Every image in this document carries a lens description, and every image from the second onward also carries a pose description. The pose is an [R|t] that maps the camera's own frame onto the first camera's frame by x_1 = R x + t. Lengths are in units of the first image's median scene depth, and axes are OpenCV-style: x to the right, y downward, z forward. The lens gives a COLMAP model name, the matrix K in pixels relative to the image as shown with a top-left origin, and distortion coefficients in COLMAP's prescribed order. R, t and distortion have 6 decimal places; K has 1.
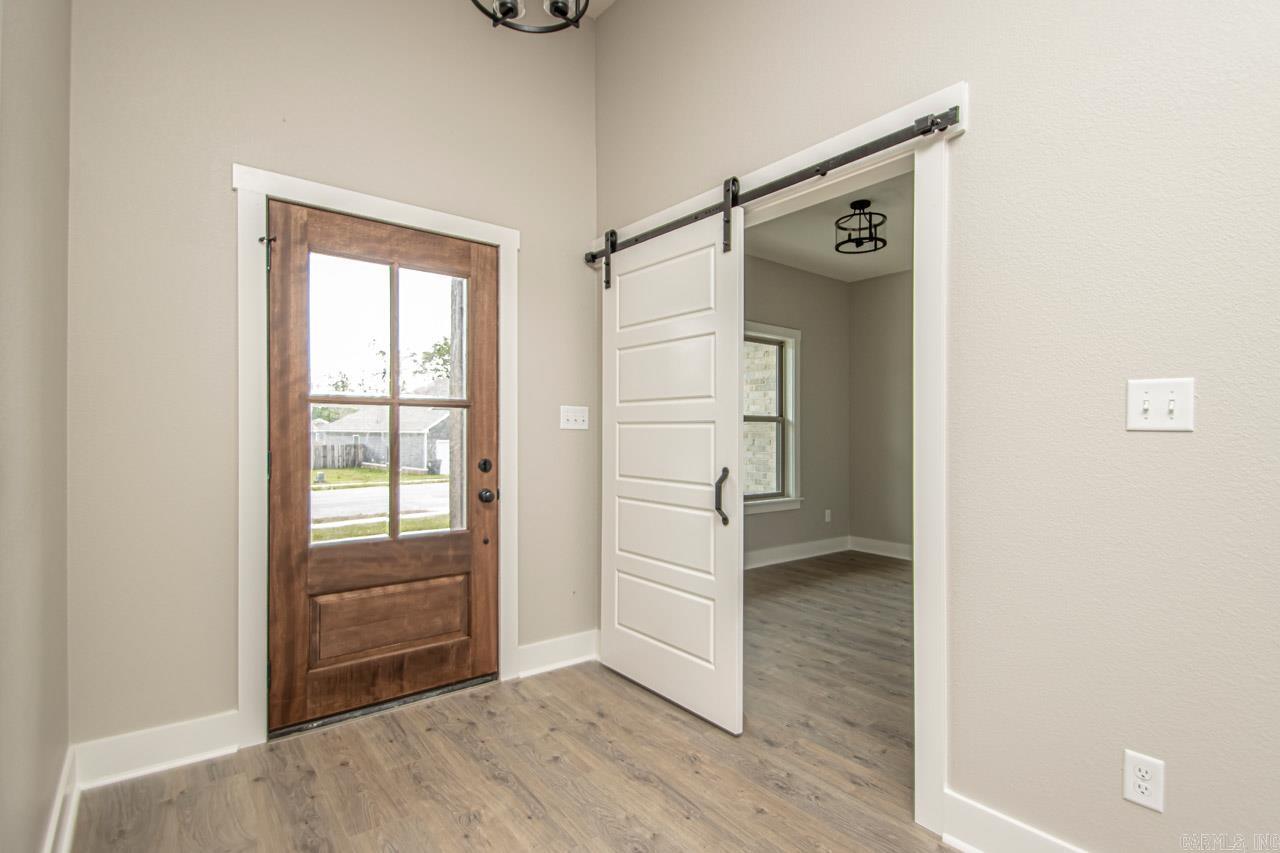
lens RADIAL K [[602.3, 0, 657.7], [0, 602.3, 442.4], [0, 0, 1]] dist [0.007806, -0.006133]
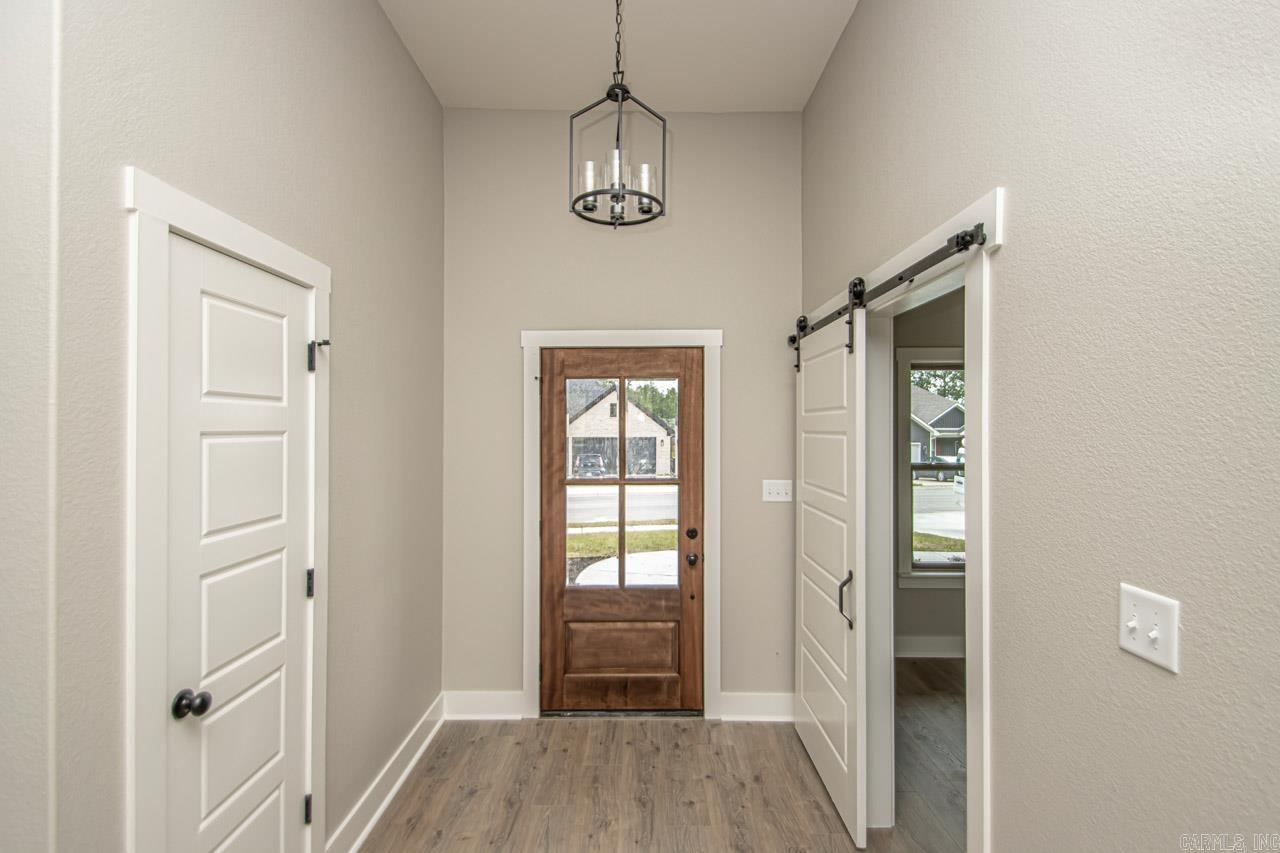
lens RADIAL K [[602.3, 0, 639.1], [0, 602.3, 430.8], [0, 0, 1]] dist [0.007806, -0.006133]
pose [[0.774624, -0.015527, -0.632232, 0.431671], [0.004550, 0.999810, -0.018980, -0.156404], [0.632406, 0.011826, 0.774547, 0.005882]]
